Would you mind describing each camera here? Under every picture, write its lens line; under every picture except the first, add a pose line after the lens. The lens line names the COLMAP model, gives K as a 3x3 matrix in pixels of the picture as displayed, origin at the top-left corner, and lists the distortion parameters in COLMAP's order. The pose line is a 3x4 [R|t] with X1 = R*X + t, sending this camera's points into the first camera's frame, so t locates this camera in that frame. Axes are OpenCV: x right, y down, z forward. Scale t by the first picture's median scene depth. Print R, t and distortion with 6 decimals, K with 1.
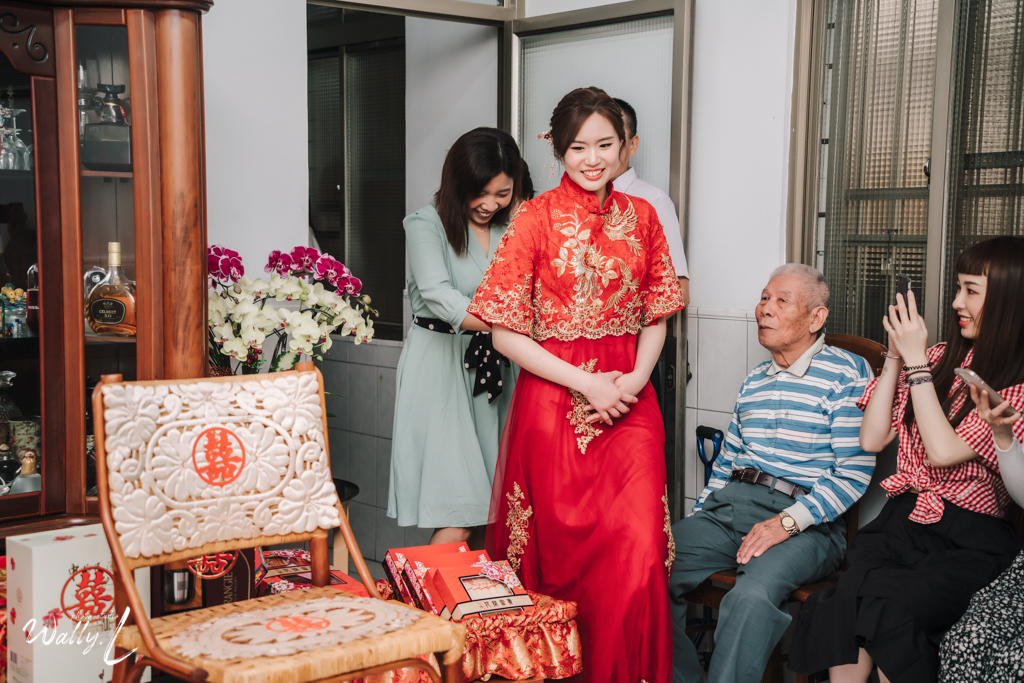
lens RADIAL K [[1531.6, 0, 512.0], [0, 1531.6, 341.5], [0, 0, 1]] dist [0.300204, 0.130915]
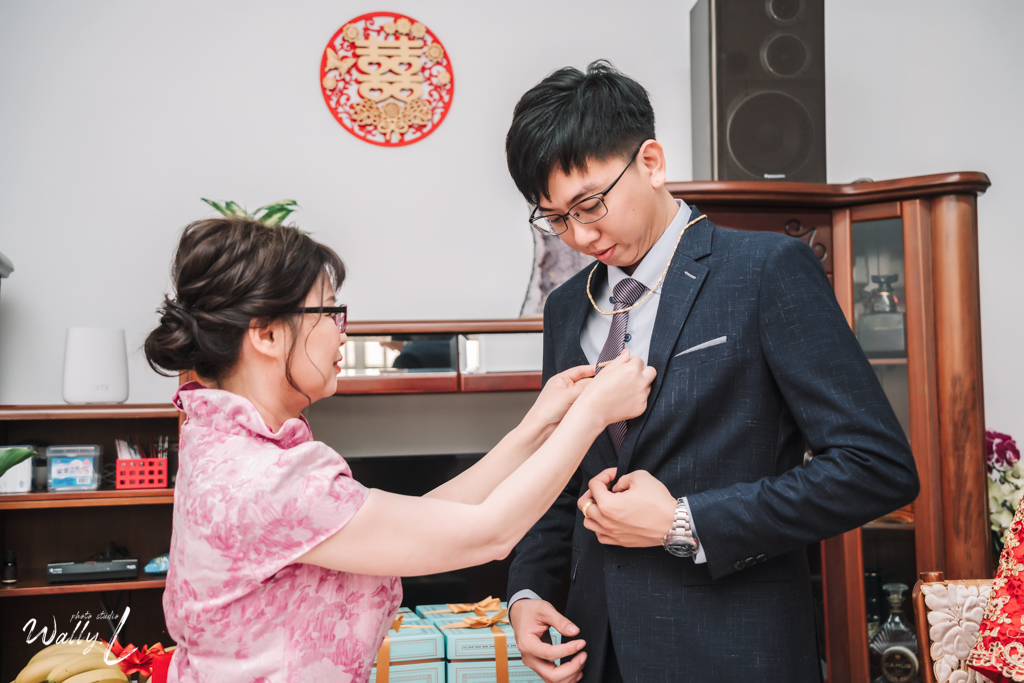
lens RADIAL K [[1316.7, 0, 533.1], [0, 1316.7, 361.8], [0, 0, 1]] dist [0.179065, 0.021925]
pose [[0.898058, -0.046445, -0.437418, -0.083560], [-0.003955, 0.993517, -0.113611, -0.007717], [0.439859, 0.103760, 0.892053, 0.133180]]
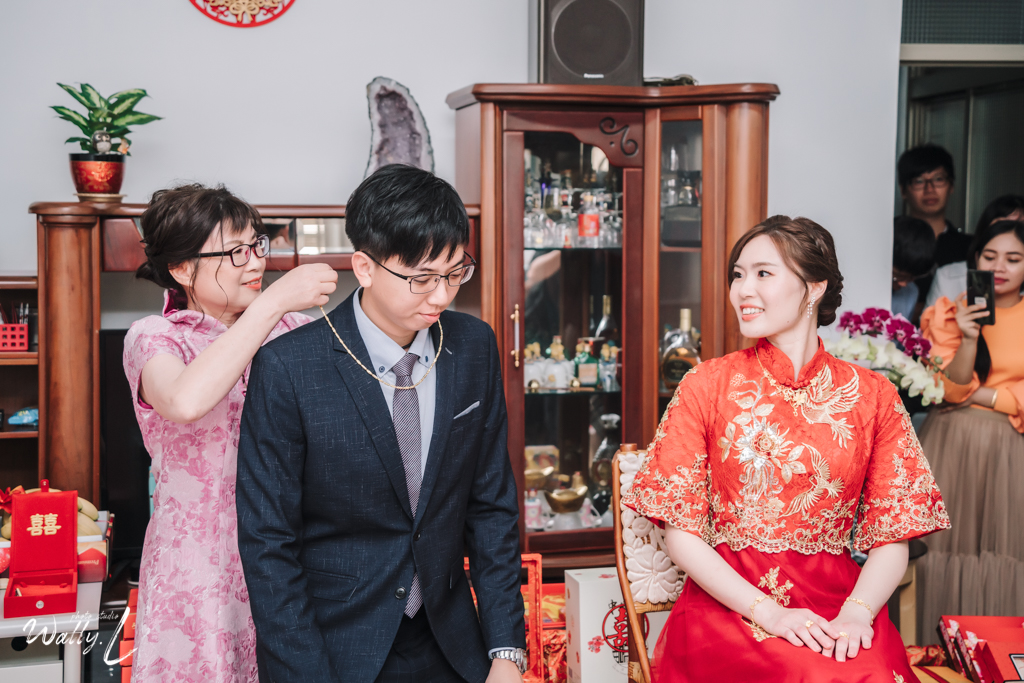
lens RADIAL K [[1581.2, 0, 510.6], [0, 1581.2, 322.8], [0, 0, 1]] dist [0.232033, 0.128429]
pose [[0.906156, 0.019093, -0.422512, 0.113651], [-0.027629, 0.999519, -0.014089, -0.034817], [0.422040, 0.024441, 0.906248, -0.083715]]
